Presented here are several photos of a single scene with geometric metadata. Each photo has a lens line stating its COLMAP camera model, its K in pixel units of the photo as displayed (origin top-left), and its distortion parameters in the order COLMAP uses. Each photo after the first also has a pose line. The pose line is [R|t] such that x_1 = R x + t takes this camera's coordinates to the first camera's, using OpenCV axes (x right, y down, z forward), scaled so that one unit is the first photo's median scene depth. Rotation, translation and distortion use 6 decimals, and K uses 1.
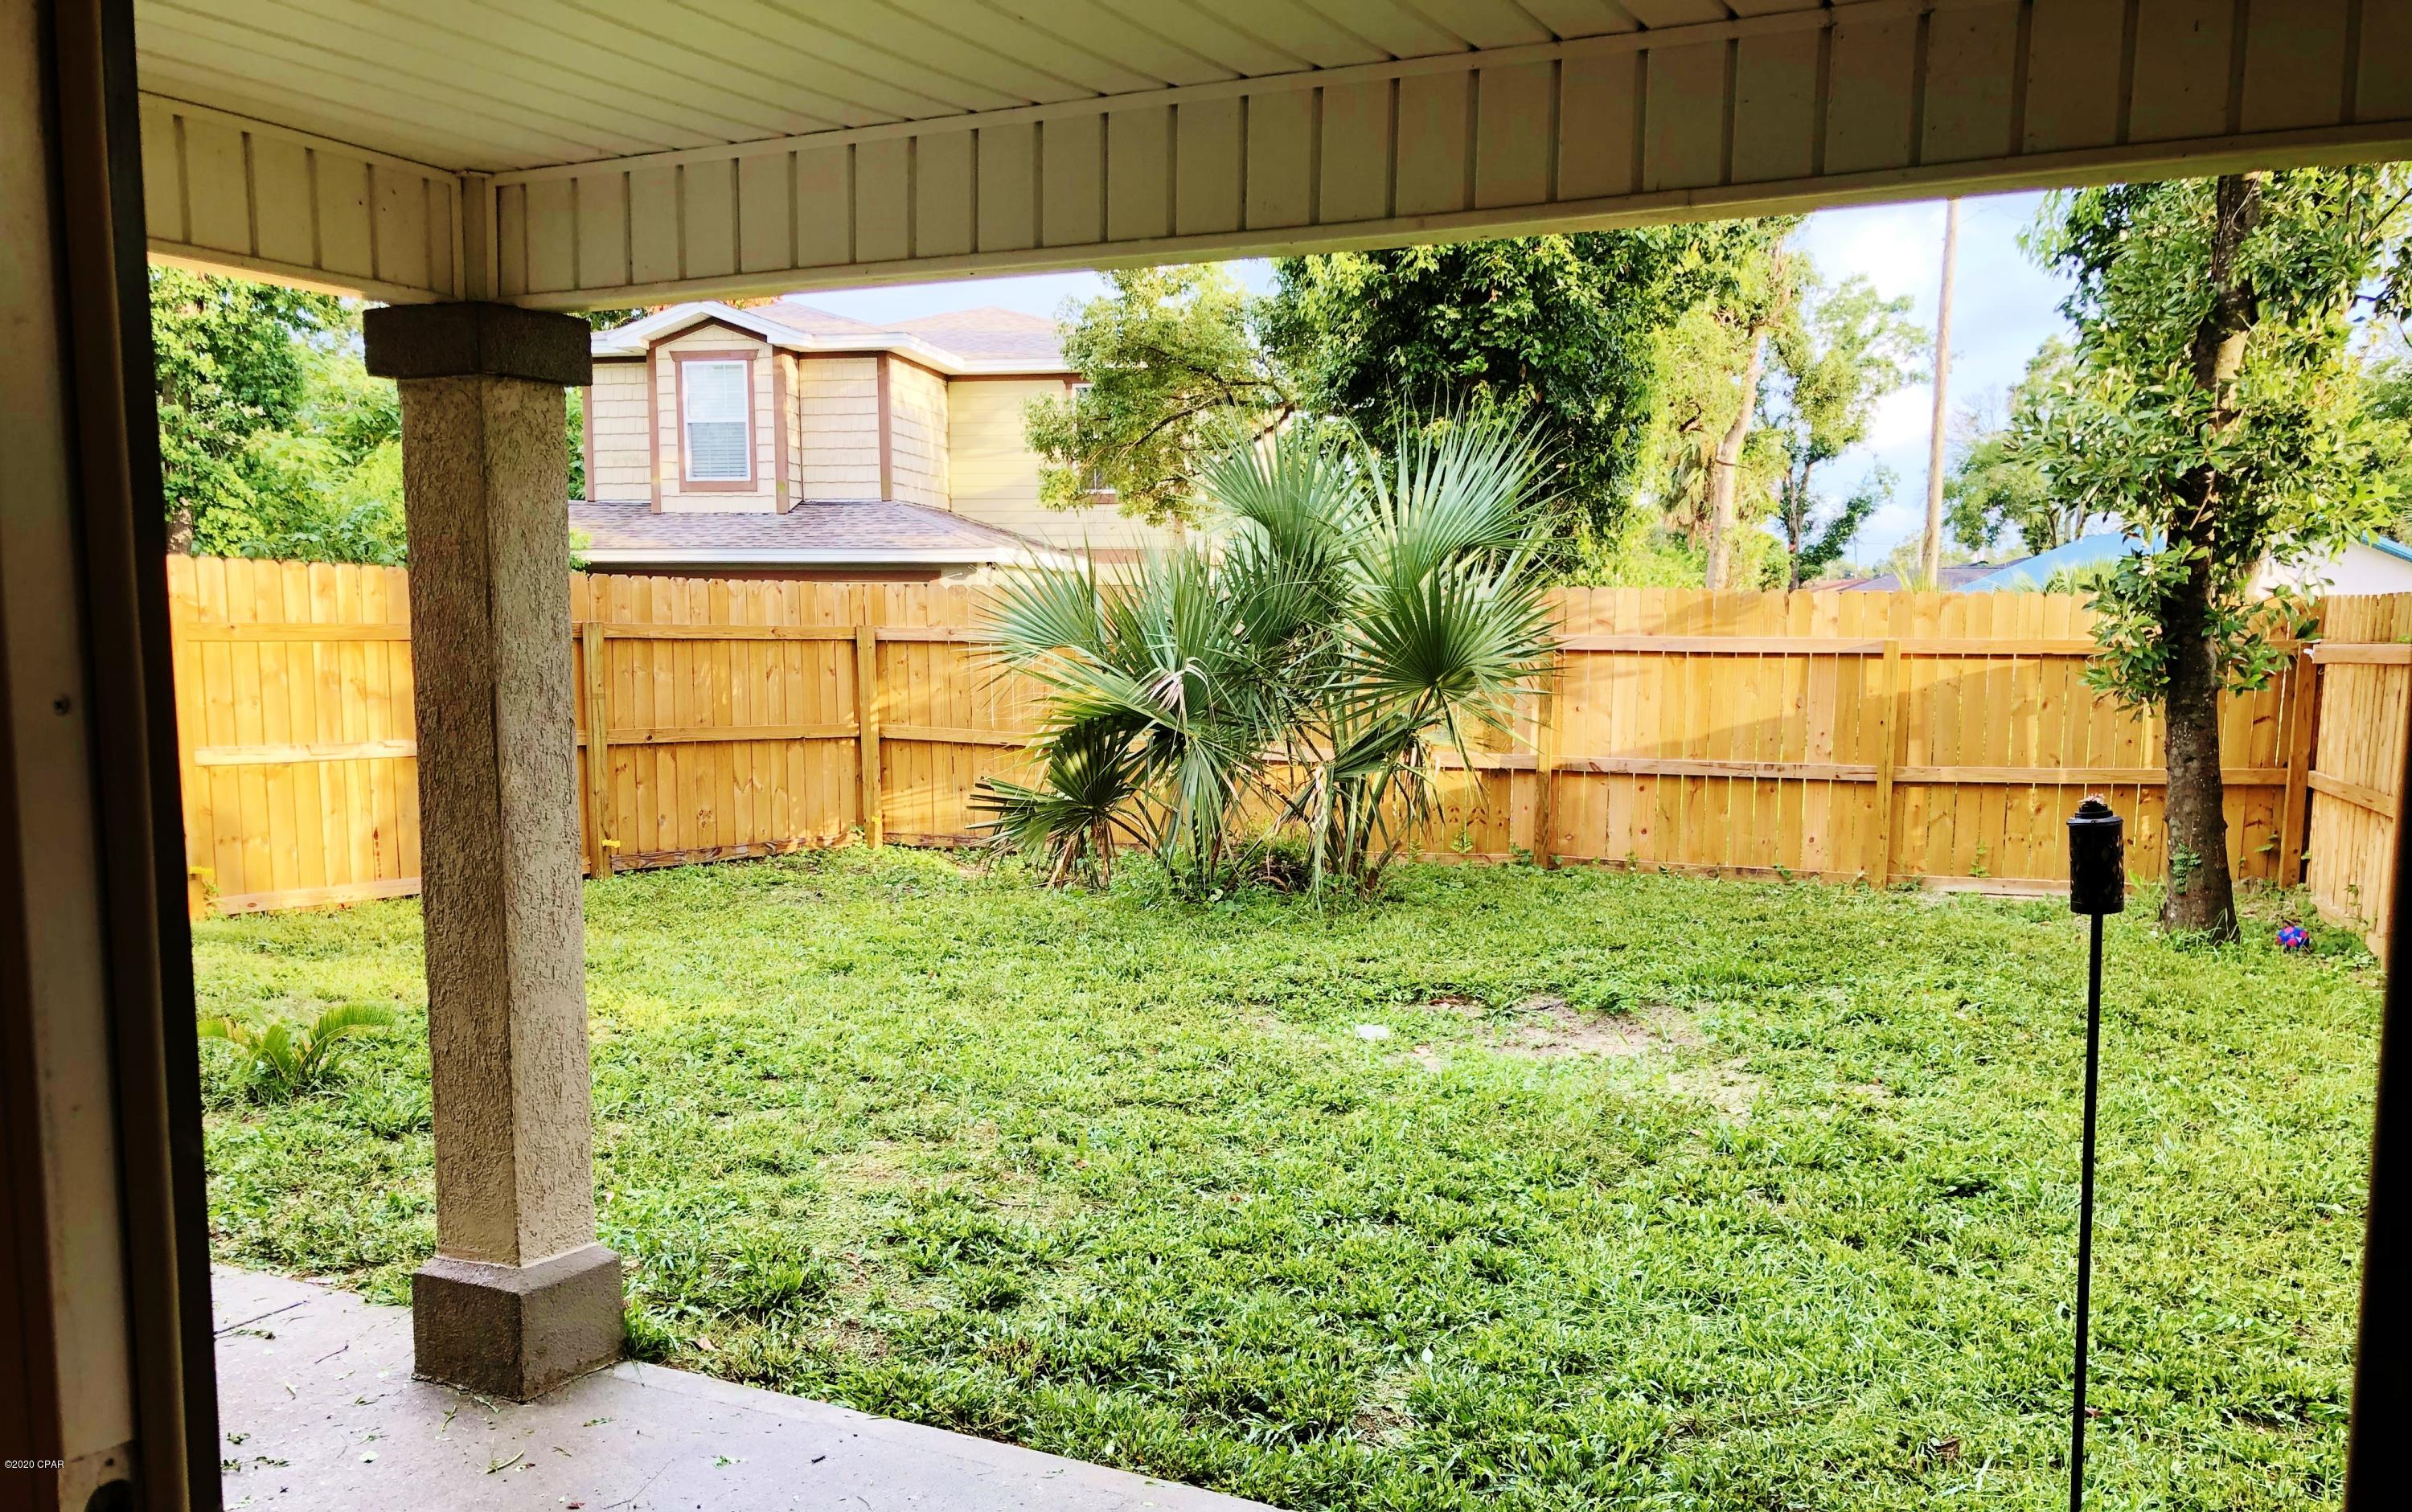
lens RADIAL K [[1983.7, 0, 1204.7], [0, 1983.7, 877.9], [0, 0, 1]] dist [0.060313, -0.050666]
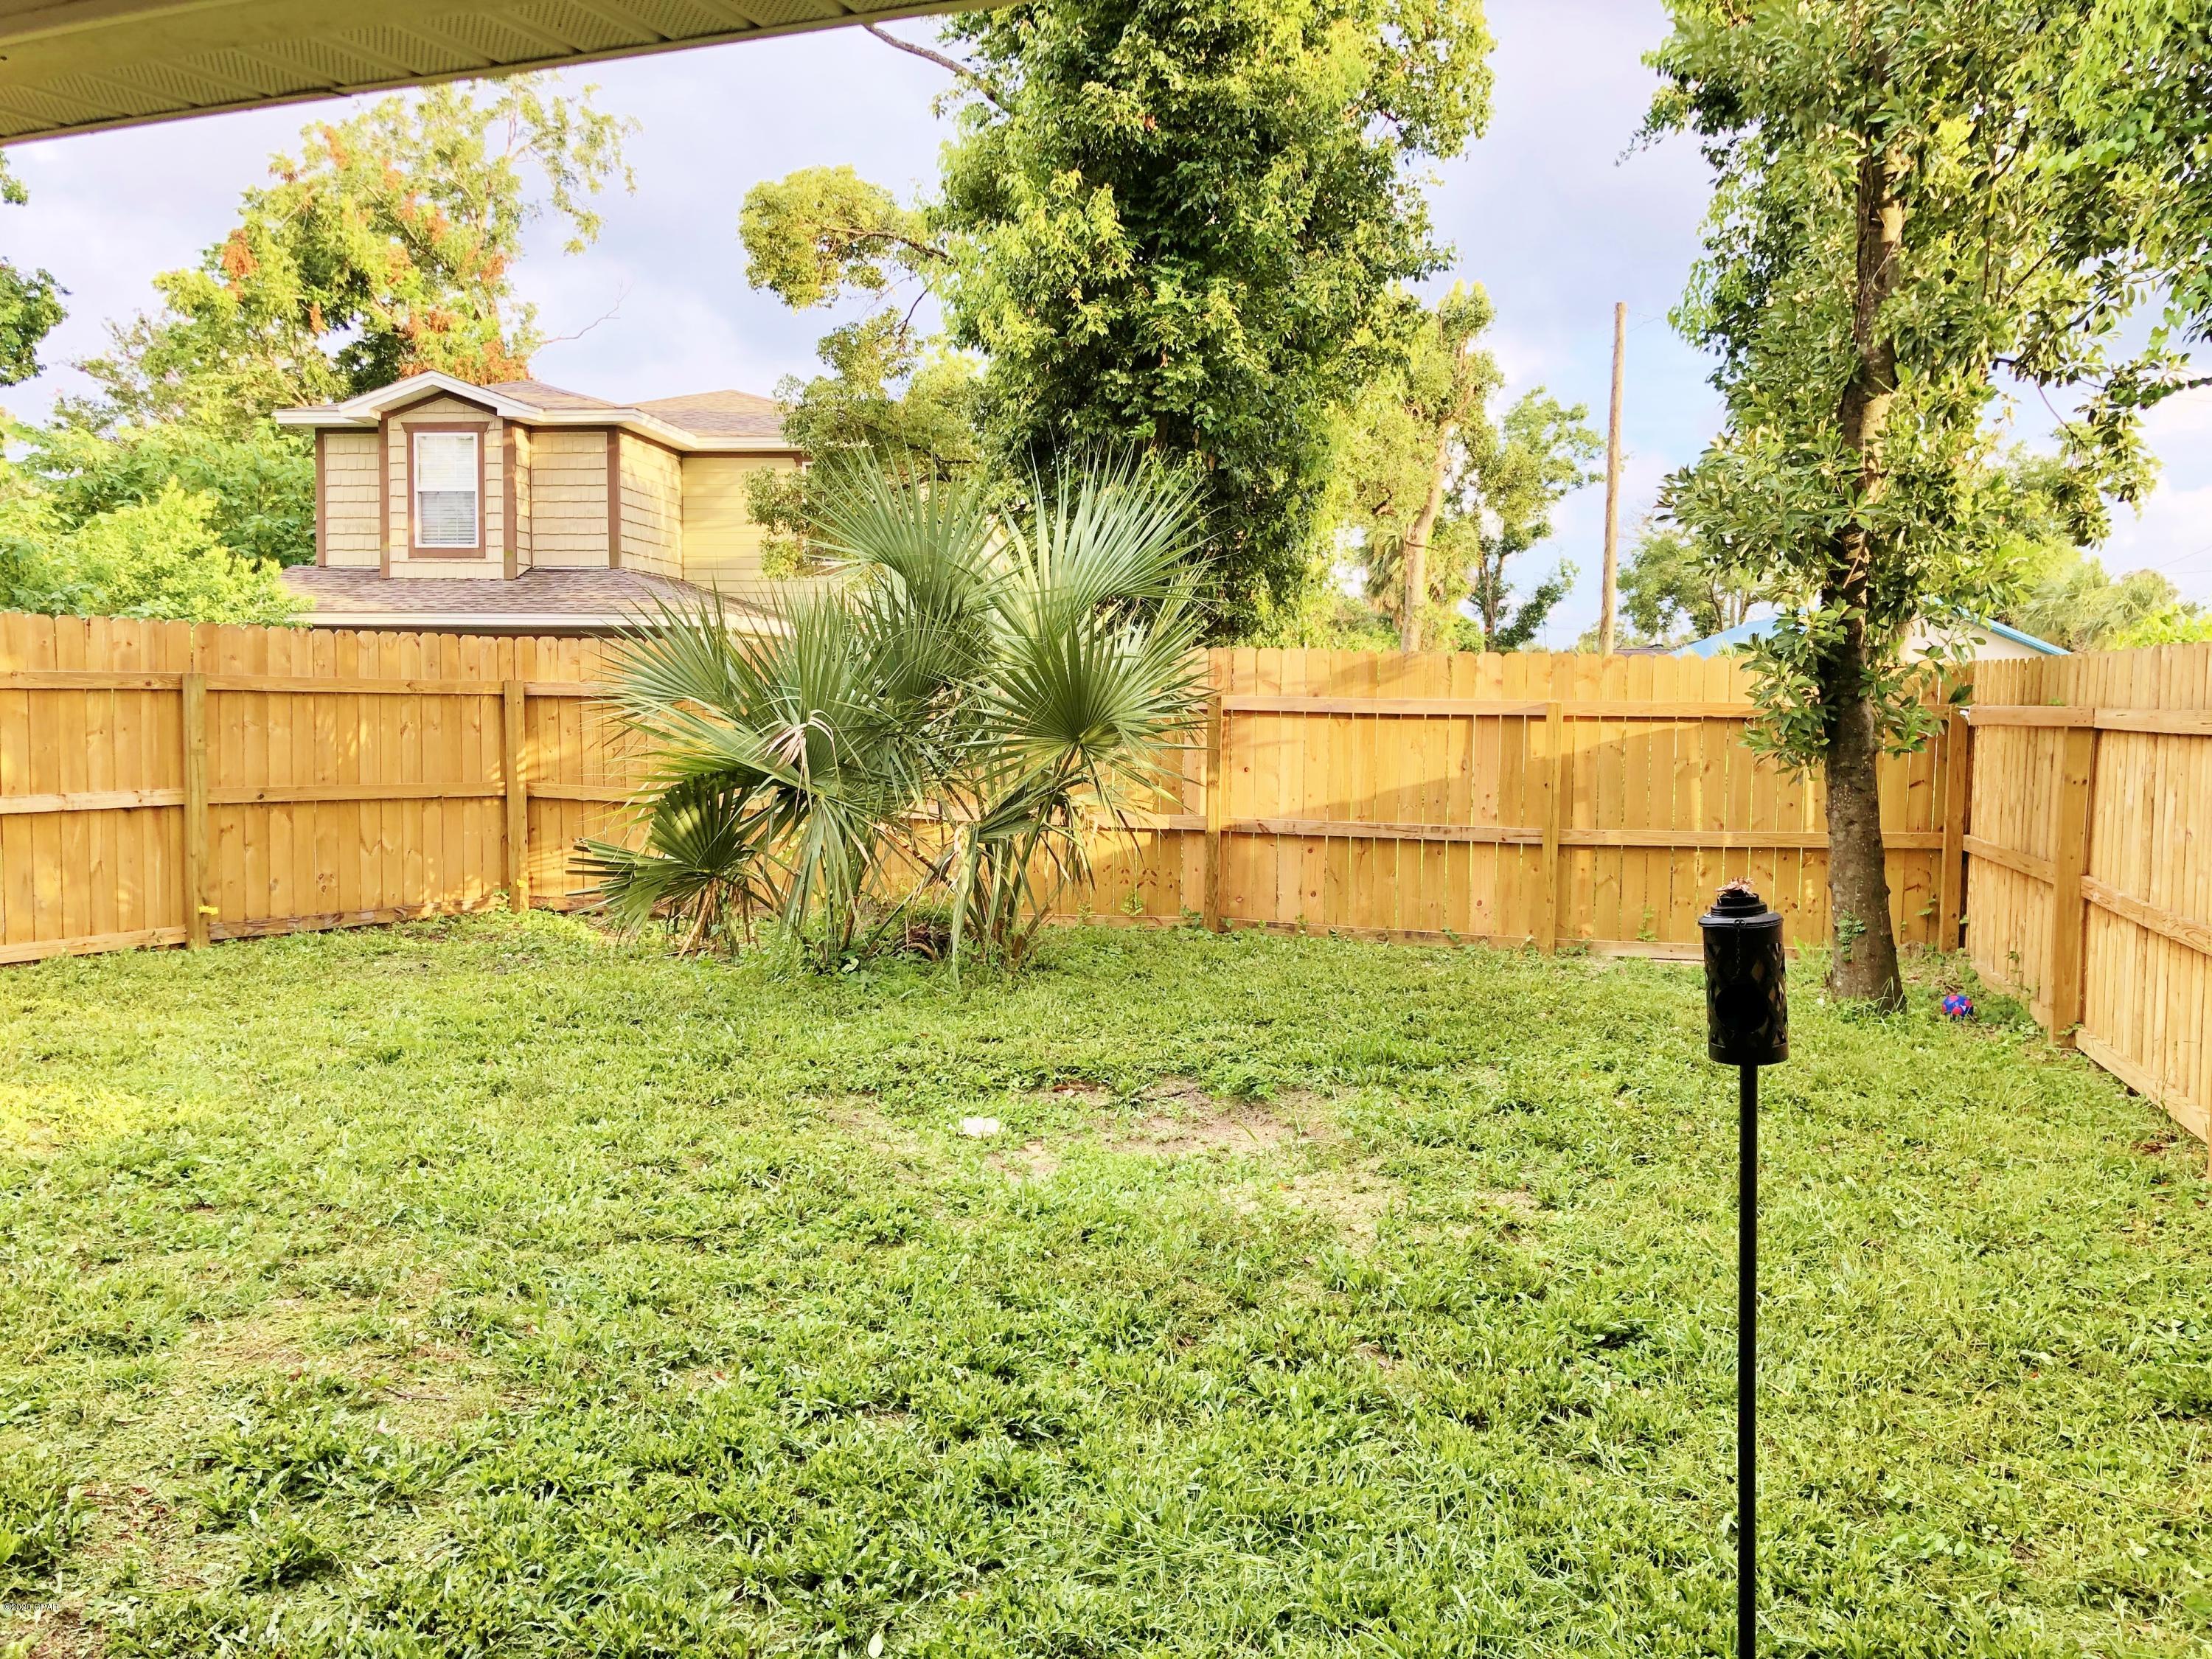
lens RADIAL K [[1821.5, 0, 1099.1], [0, 1821.5, 793.9], [0, 0, 1]] dist [0.083187, -0.095653]
pose [[0.997465, 0.003095, 0.071086, 0.062284], [0.002184, 0.997251, -0.074063, -0.007808], [-0.071120, 0.074030, 0.994717, 0.133095]]
